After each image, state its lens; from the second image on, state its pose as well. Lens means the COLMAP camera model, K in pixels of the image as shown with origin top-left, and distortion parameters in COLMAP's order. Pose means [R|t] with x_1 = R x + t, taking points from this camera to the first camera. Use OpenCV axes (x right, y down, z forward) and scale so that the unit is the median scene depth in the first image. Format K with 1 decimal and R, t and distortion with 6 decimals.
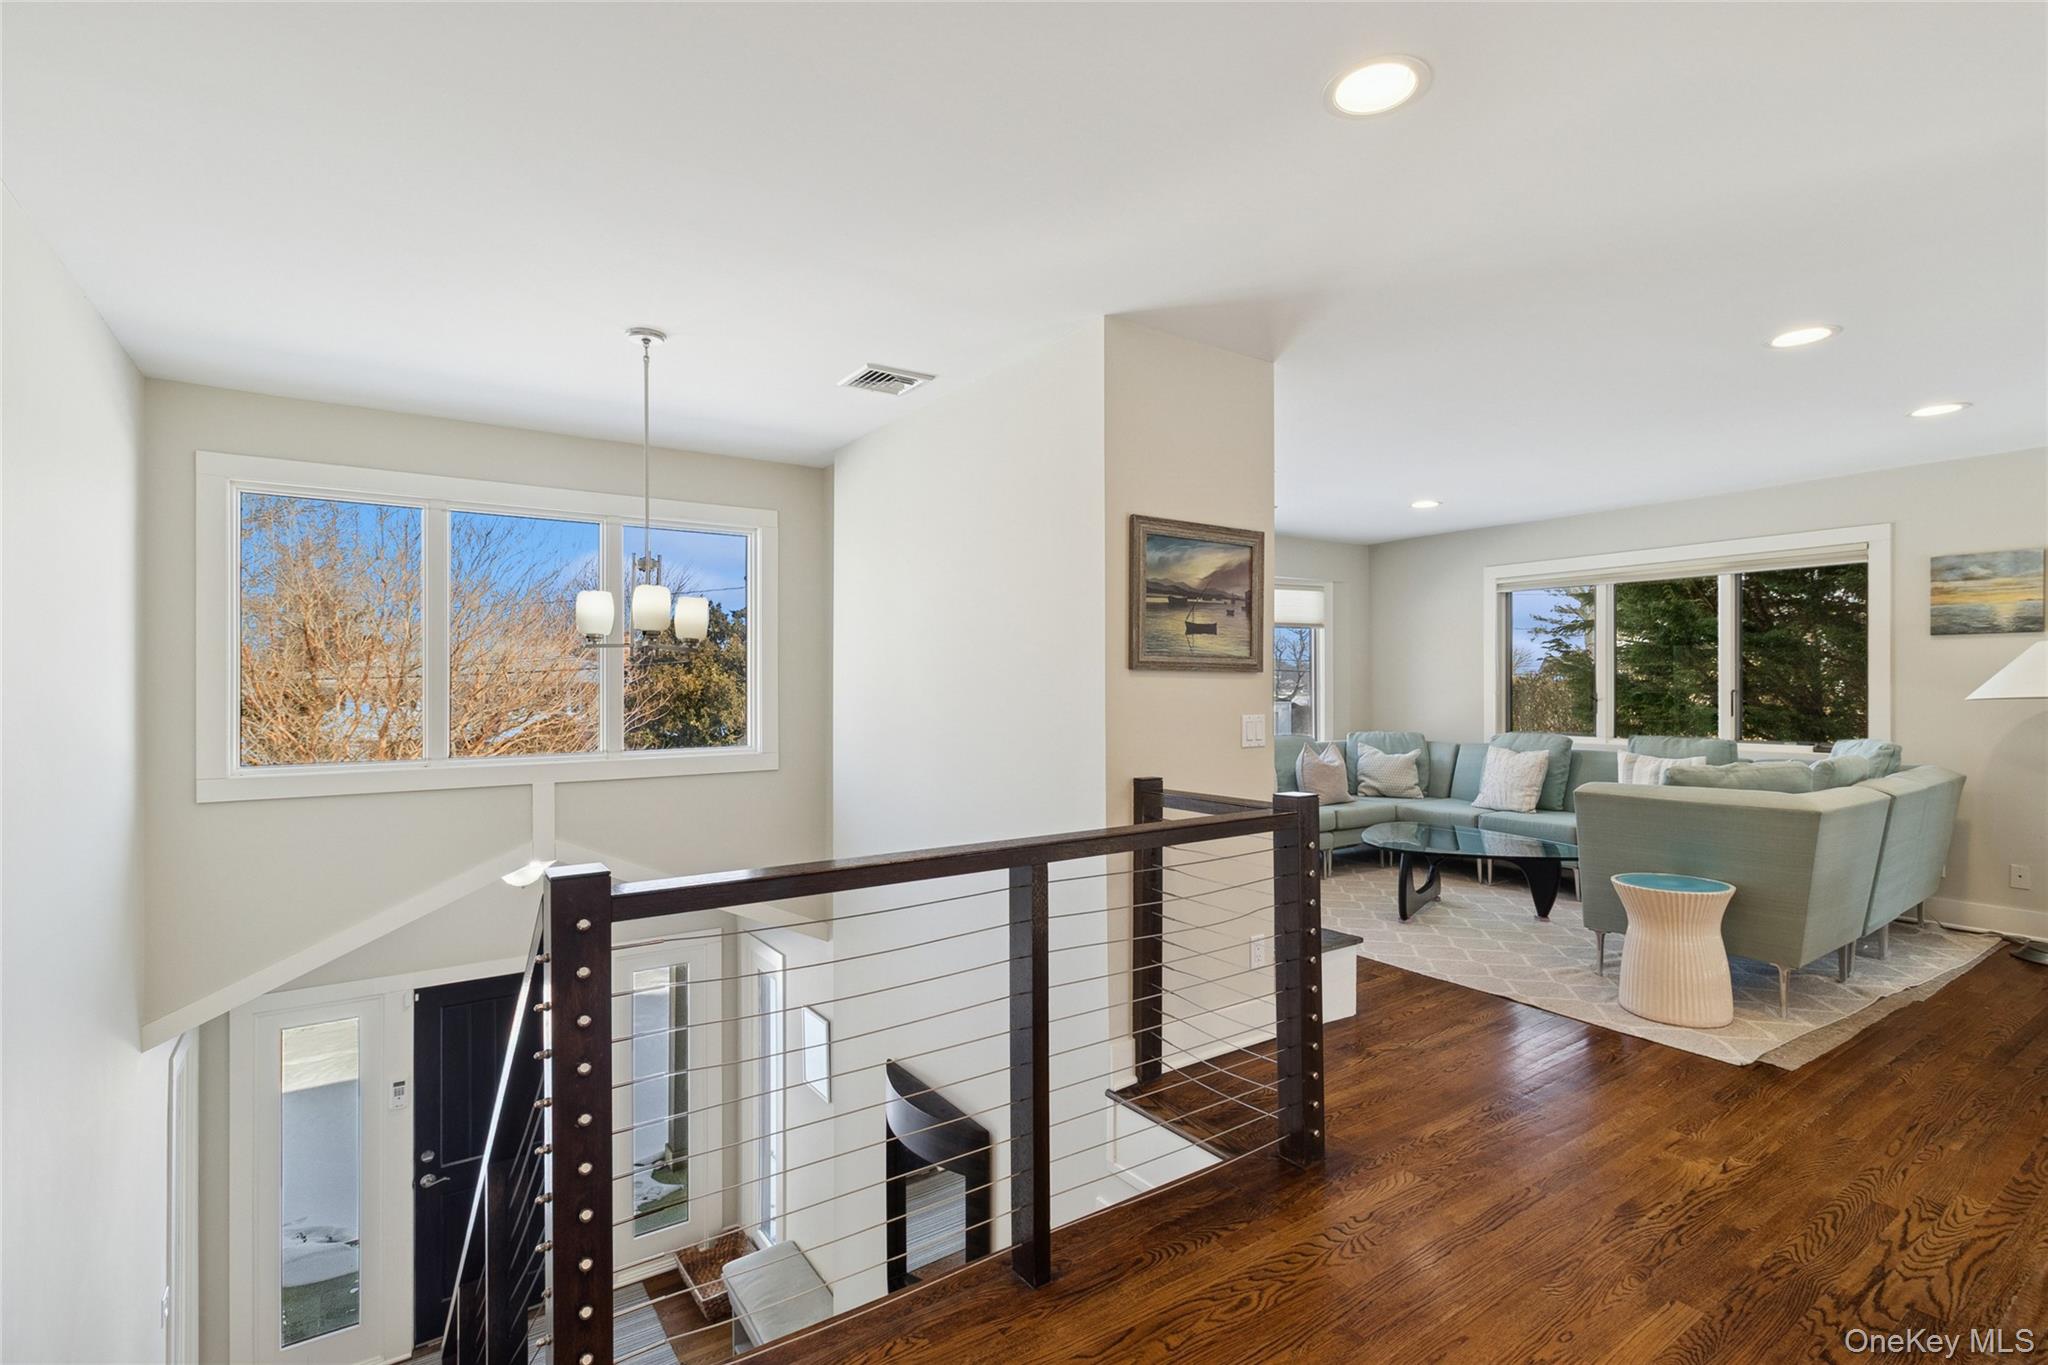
lens RADIAL K [[959.7, 0, 1039.4], [0, 959.7, 689.8], [0, 0, 1]] dist [-0.002181, 0.000801]
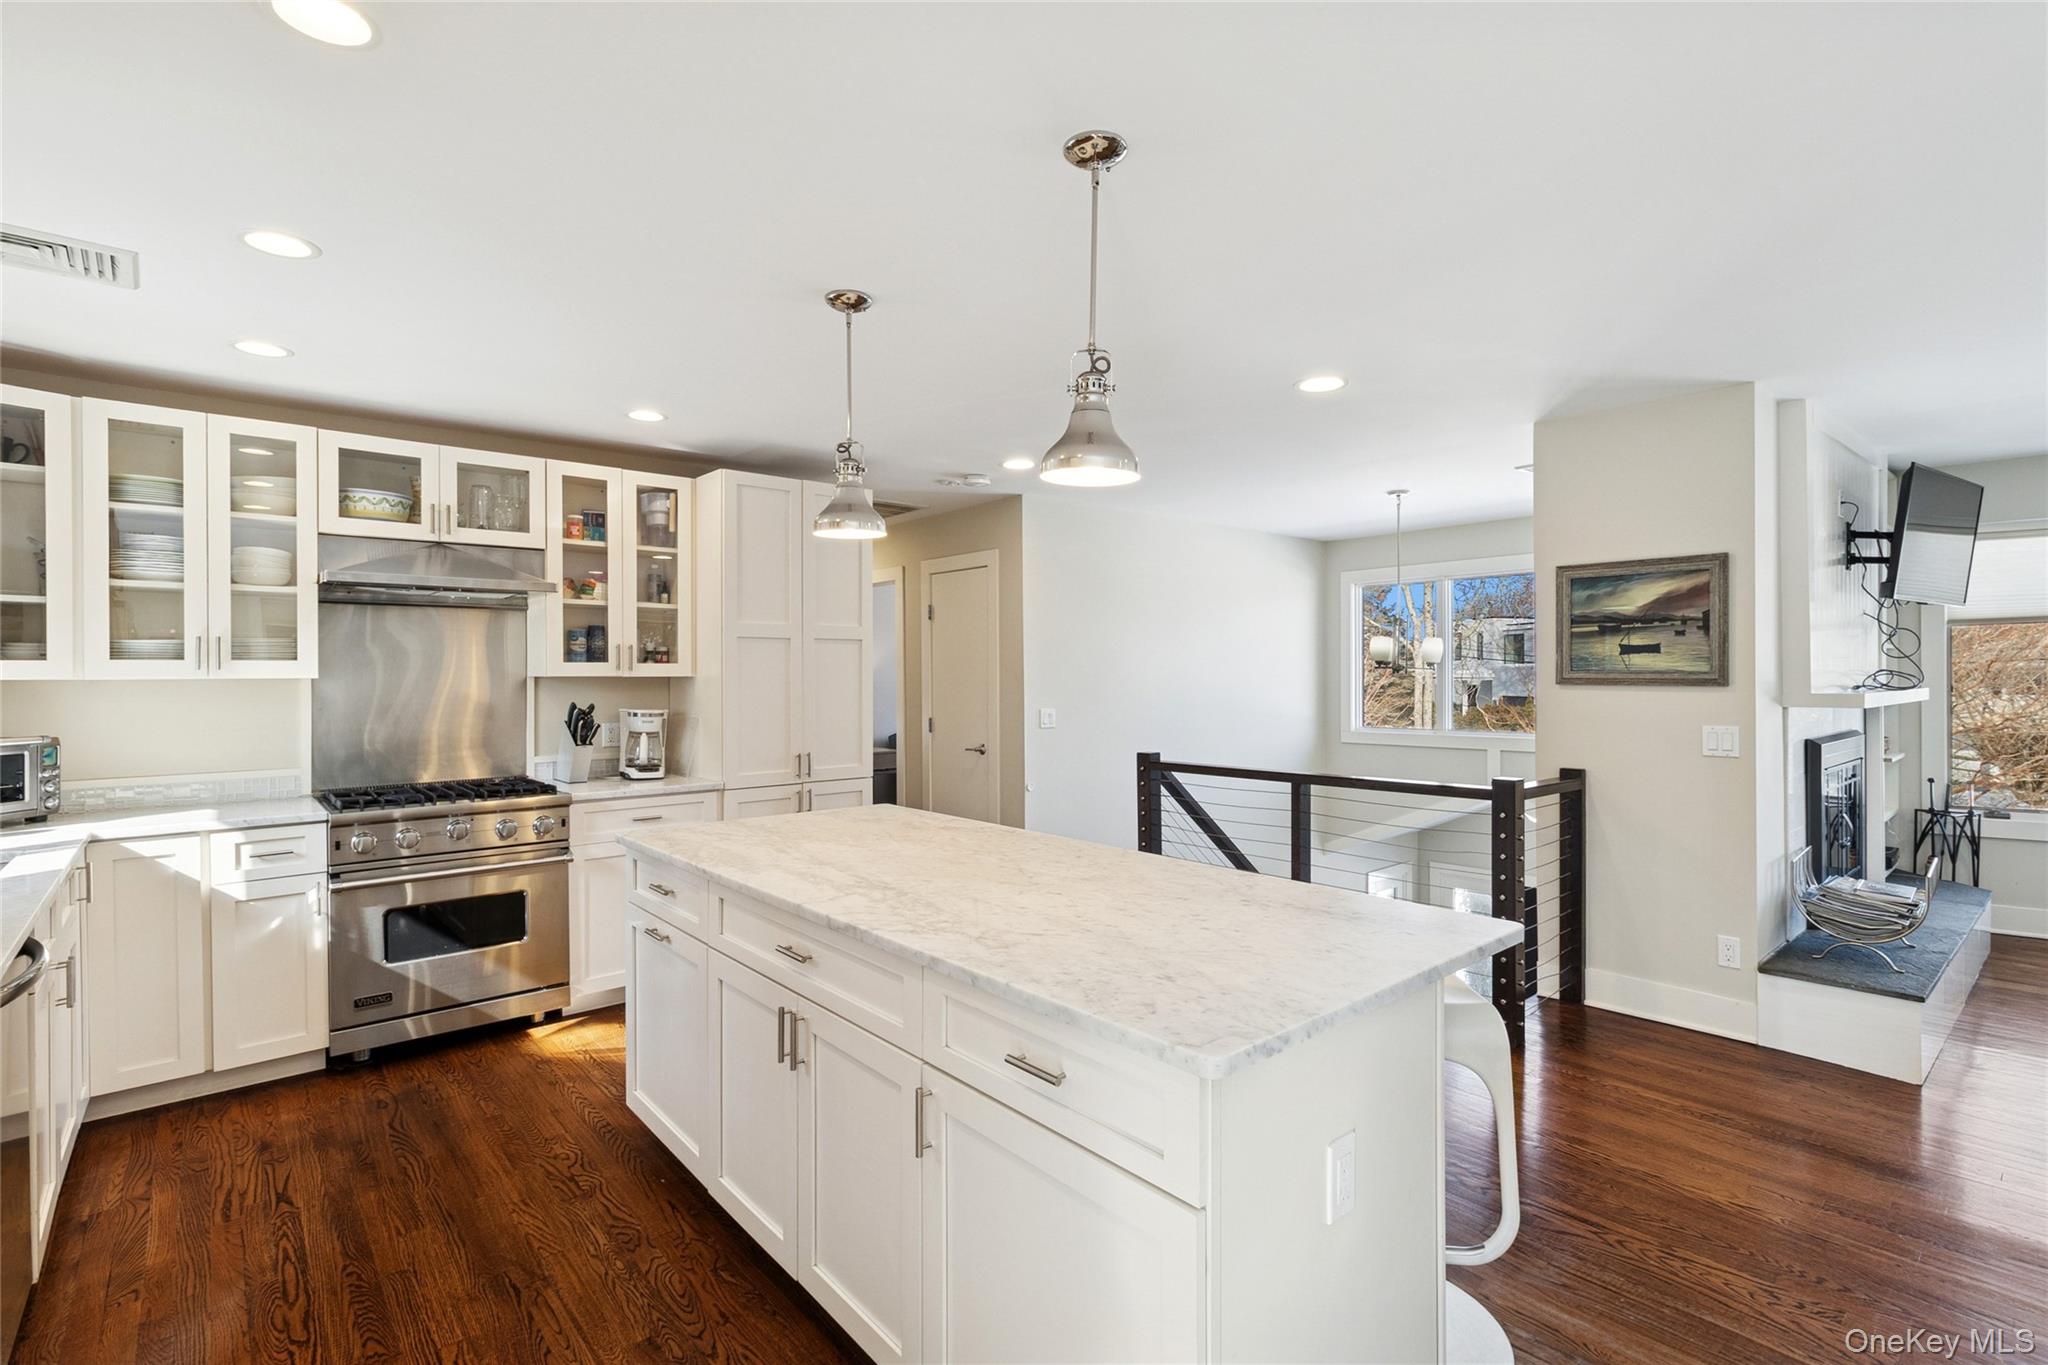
lens RADIAL K [[959.7, 0, 1011.3], [0, 959.7, 678.7], [0, 0, 1]] dist [-0.002181, 0.000801]
pose [[0.073799, 0.004245, -0.997264, 0.930564], [0.003709, 0.999983, 0.004531, -0.025842], [0.997266, -0.004033, 0.073782, 0.106681]]
